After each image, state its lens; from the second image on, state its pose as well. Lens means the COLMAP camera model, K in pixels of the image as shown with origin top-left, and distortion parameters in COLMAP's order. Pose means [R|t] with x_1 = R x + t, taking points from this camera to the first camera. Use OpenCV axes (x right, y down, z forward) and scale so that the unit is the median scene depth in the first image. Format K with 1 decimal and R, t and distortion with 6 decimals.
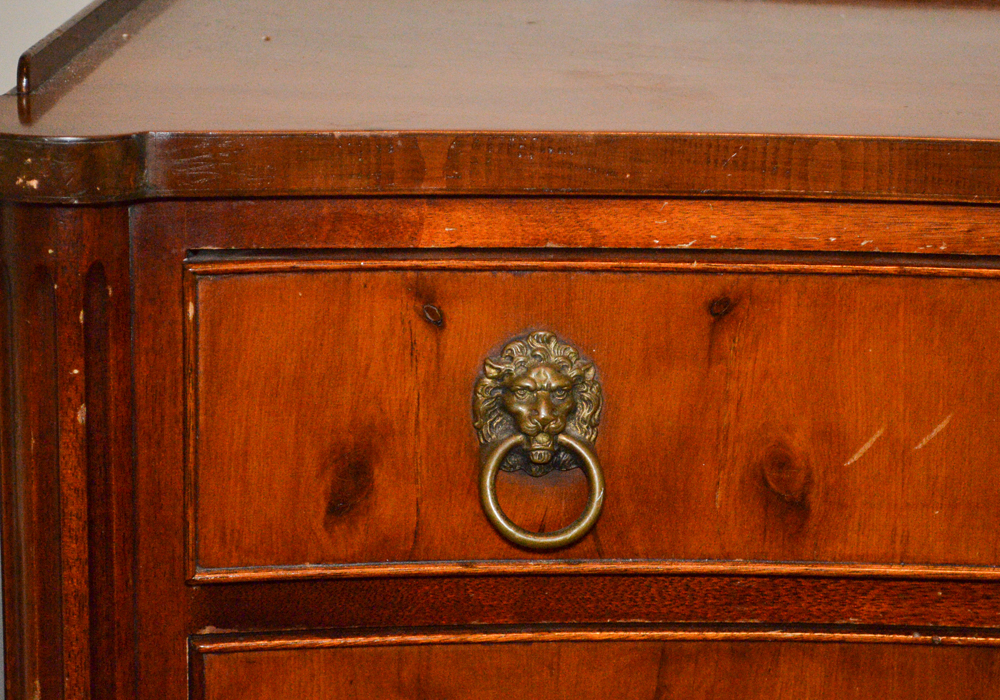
lens RADIAL K [[2565.4, 0, 500.6], [0, 2565.4, 350.0], [0, 0, 1]] dist [0.045432, 0.000000]
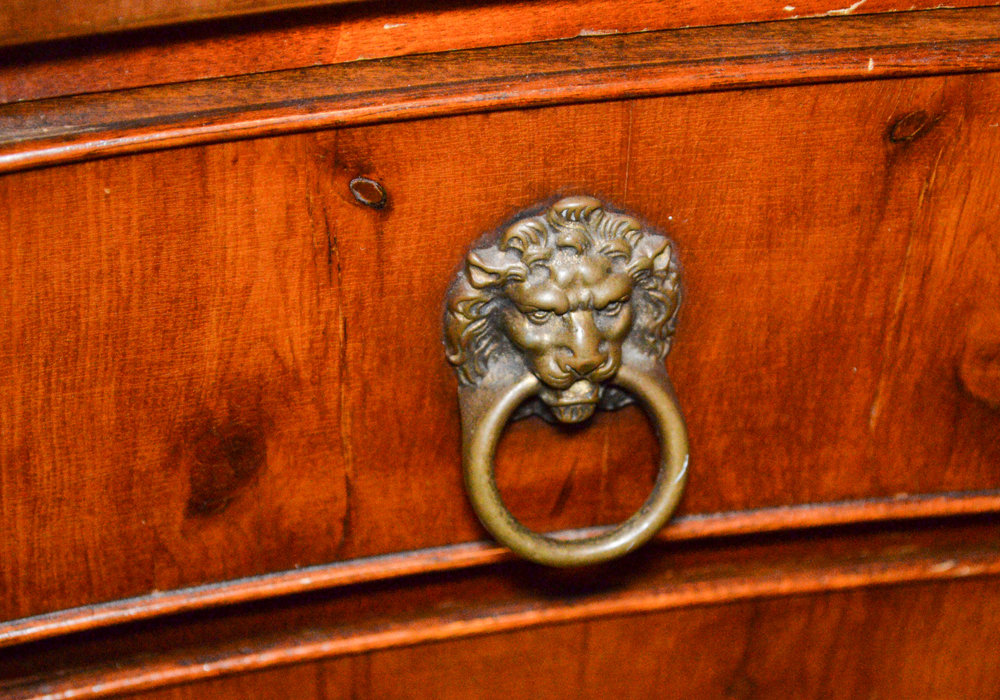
lens RADIAL K [[2565.4, 0, 498.9], [0, 2565.4, 350.1], [0, 0, 1]] dist [0.045432, 0.000000]
pose [[0.994197, -0.064828, 0.085852, -0.046084], [0.022493, 0.905664, 0.423399, -0.200420], [-0.105201, -0.419010, 0.901866, 0.514839]]
